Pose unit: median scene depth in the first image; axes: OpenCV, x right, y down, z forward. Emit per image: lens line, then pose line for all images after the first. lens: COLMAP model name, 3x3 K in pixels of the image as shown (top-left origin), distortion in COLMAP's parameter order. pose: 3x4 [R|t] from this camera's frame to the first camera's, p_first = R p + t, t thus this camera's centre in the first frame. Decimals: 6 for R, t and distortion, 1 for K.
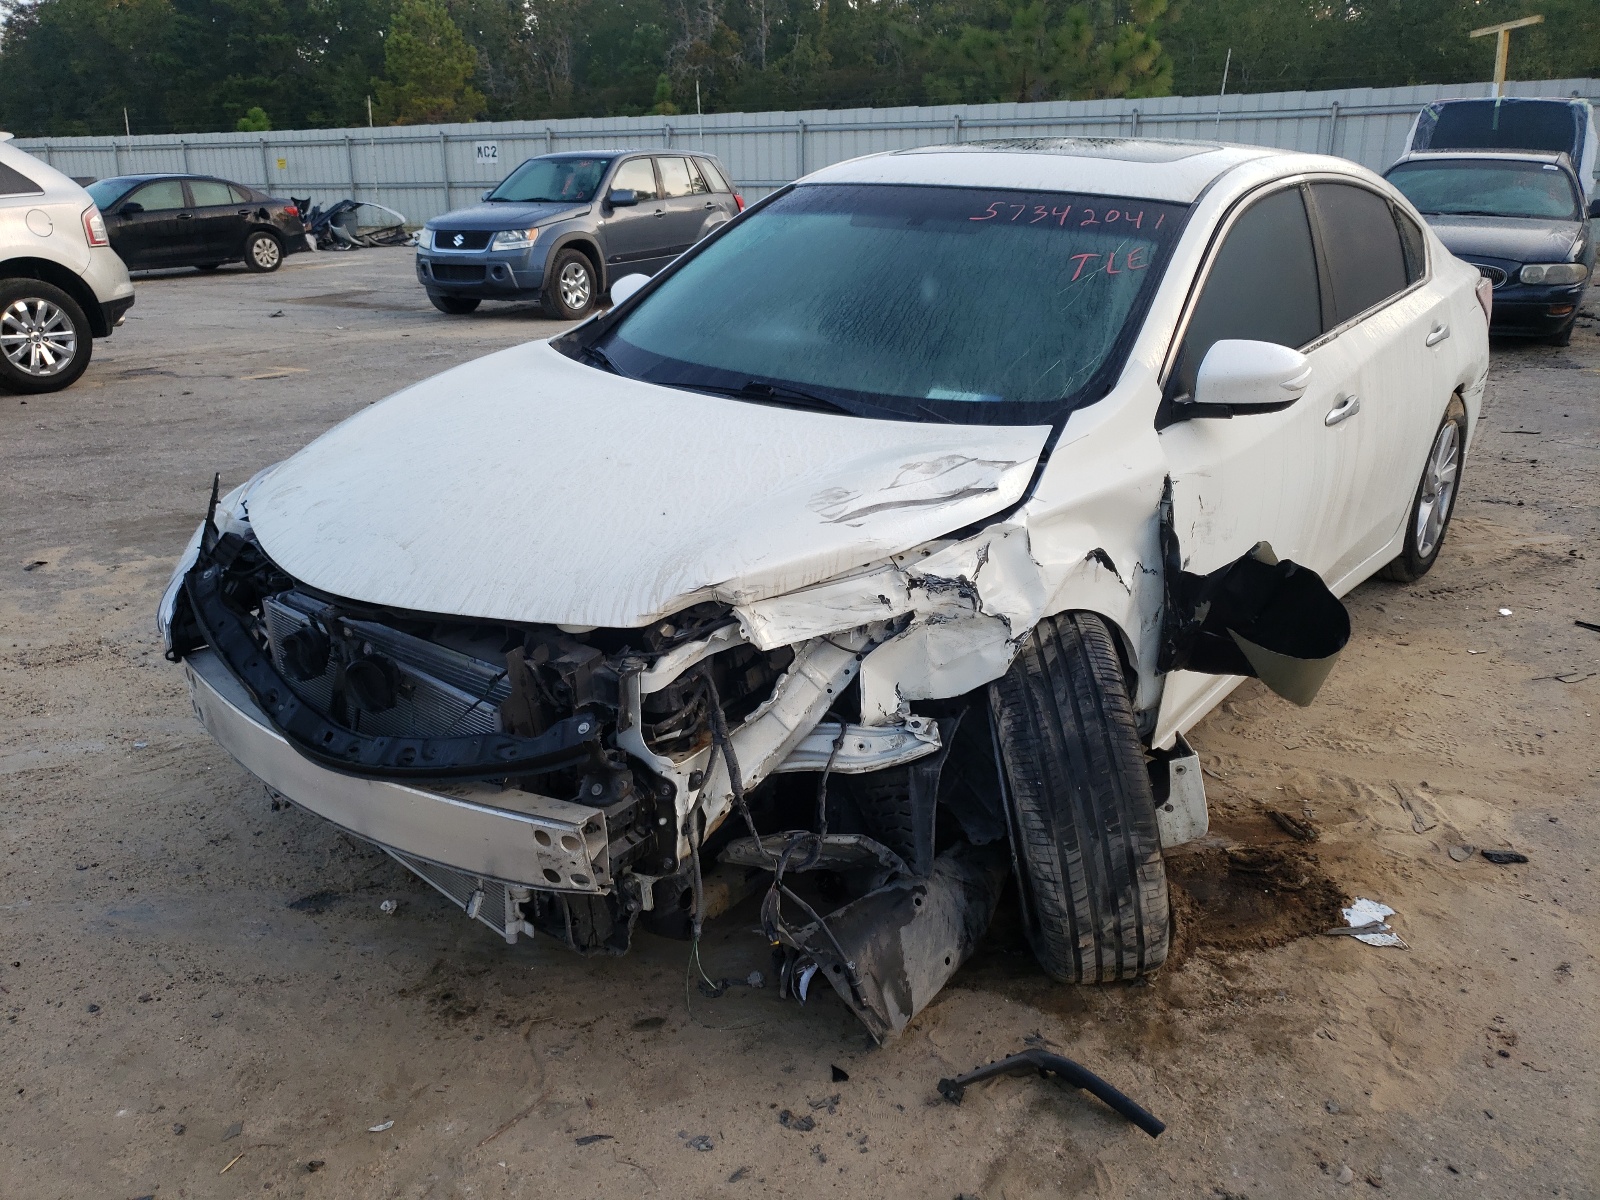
lens RADIAL K [[1234.5, 0, 799.0], [0, 1234.5, 610.0], [0, 0, 1]] dist [0.038045, -0.023177]
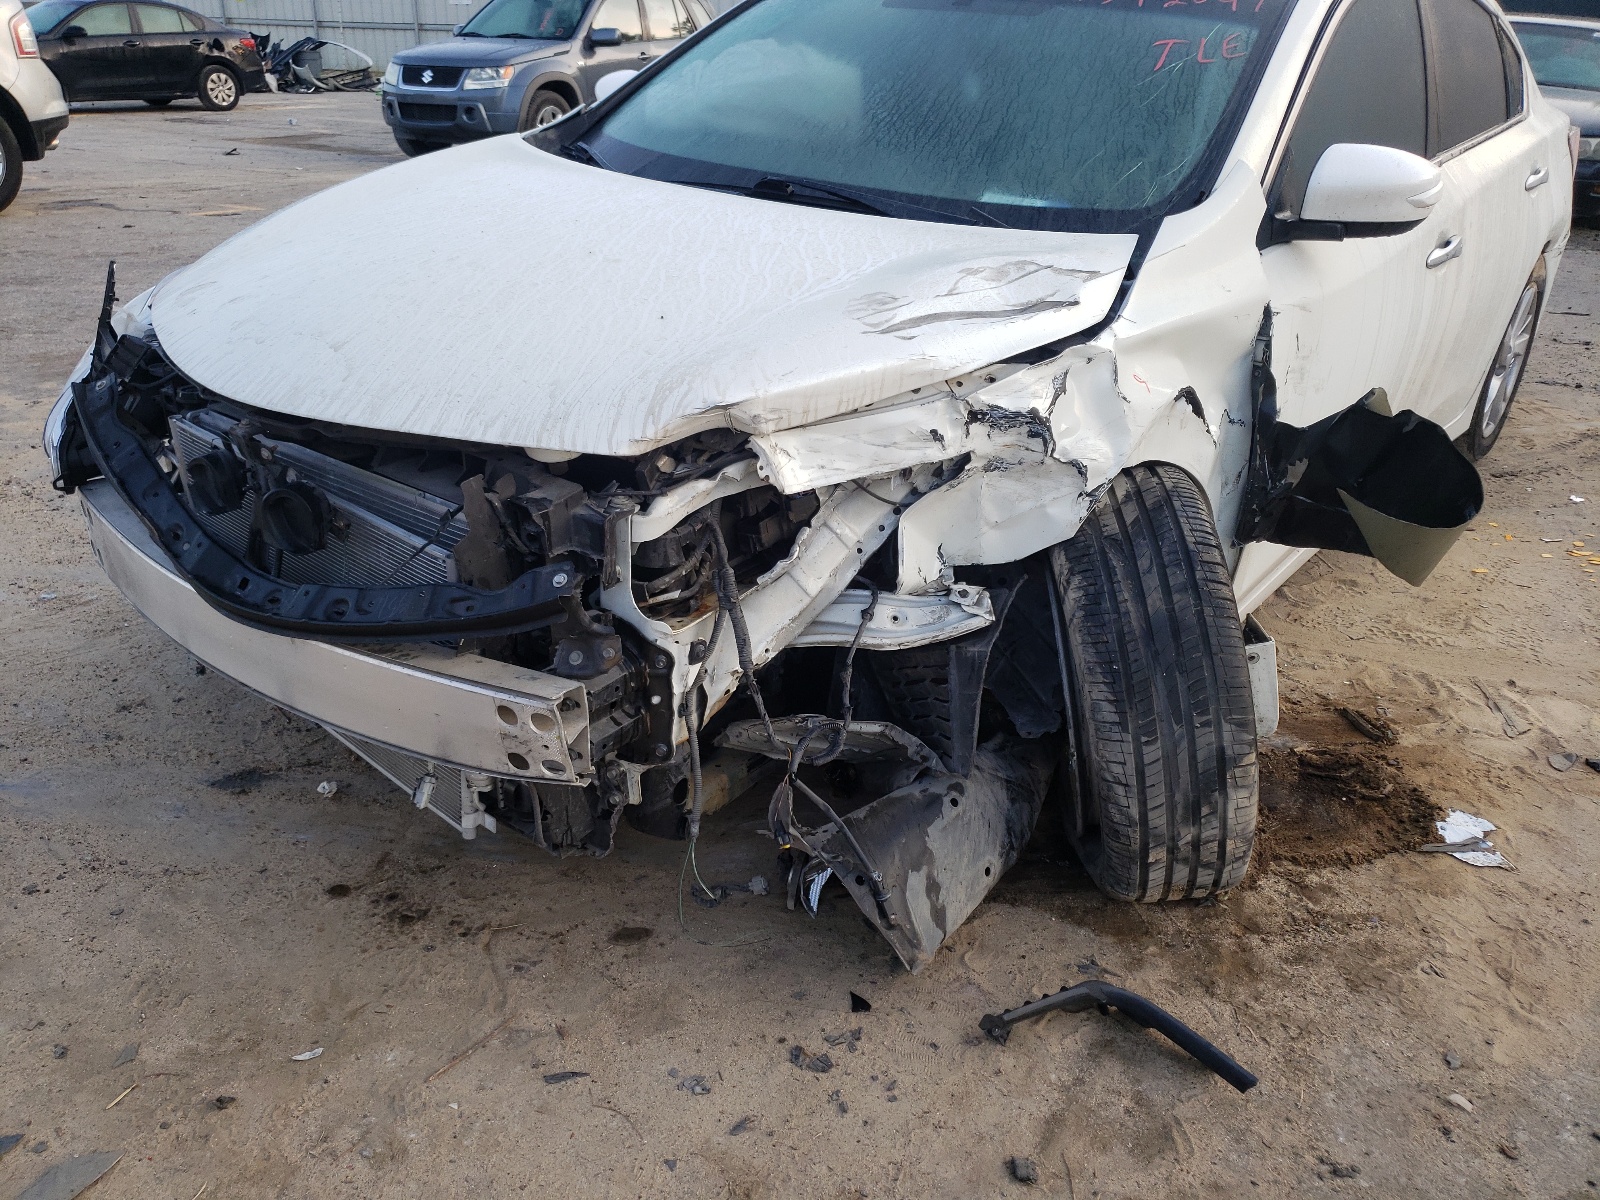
lens RADIAL K [[1233.0, 0, 790.2], [0, 1233.0, 613.7], [0, 0, 1]] dist [0.031220, -0.006476]
pose [[0.999415, 0.029868, 0.016638, -0.033422], [-0.031309, 0.995044, 0.094377, 0.031963], [-0.013736, -0.094843, 0.995398, 0.177819]]
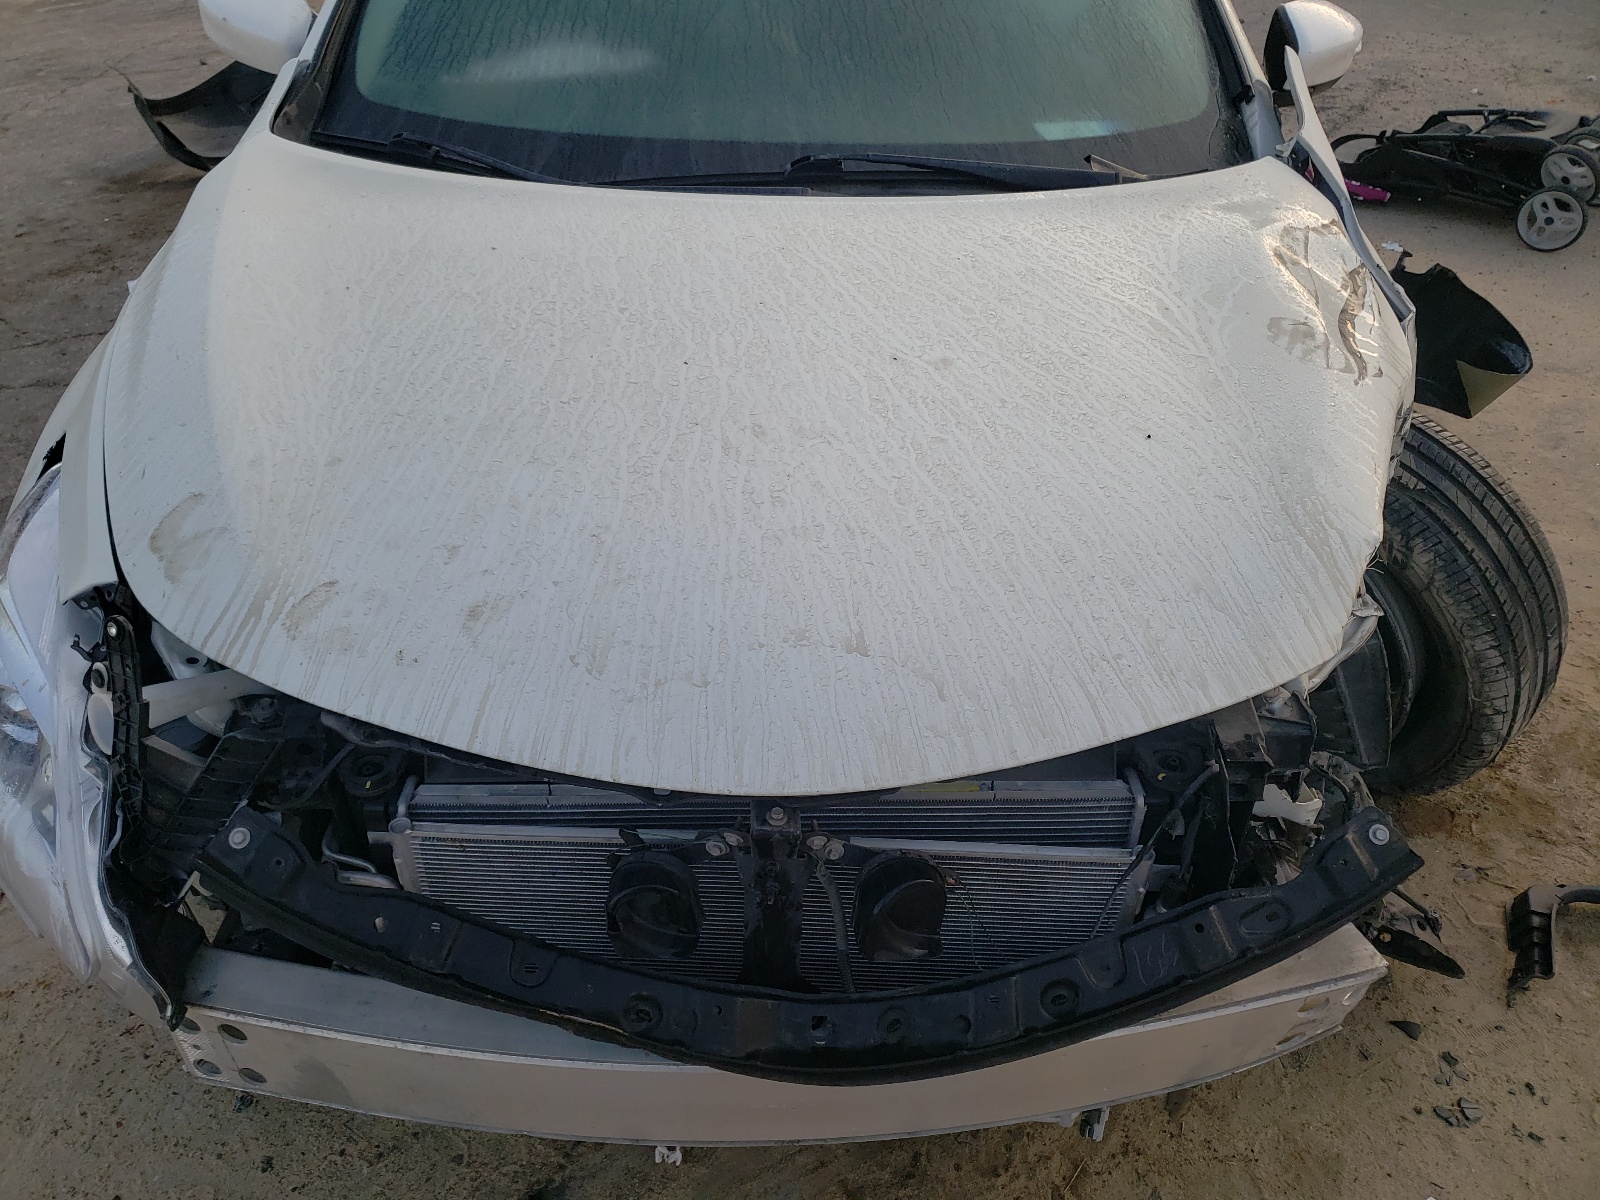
lens RADIAL K [[1234.5, 0, 804.7], [0, 1234.5, 601.4], [0, 0, 1]] dist [0.038045, -0.023177]
pose [[0.774385, -0.366399, 0.515829, -0.557064], [0.213967, 0.918881, 0.331474, -0.230864], [-0.595438, -0.146318, 0.789965, 0.570872]]
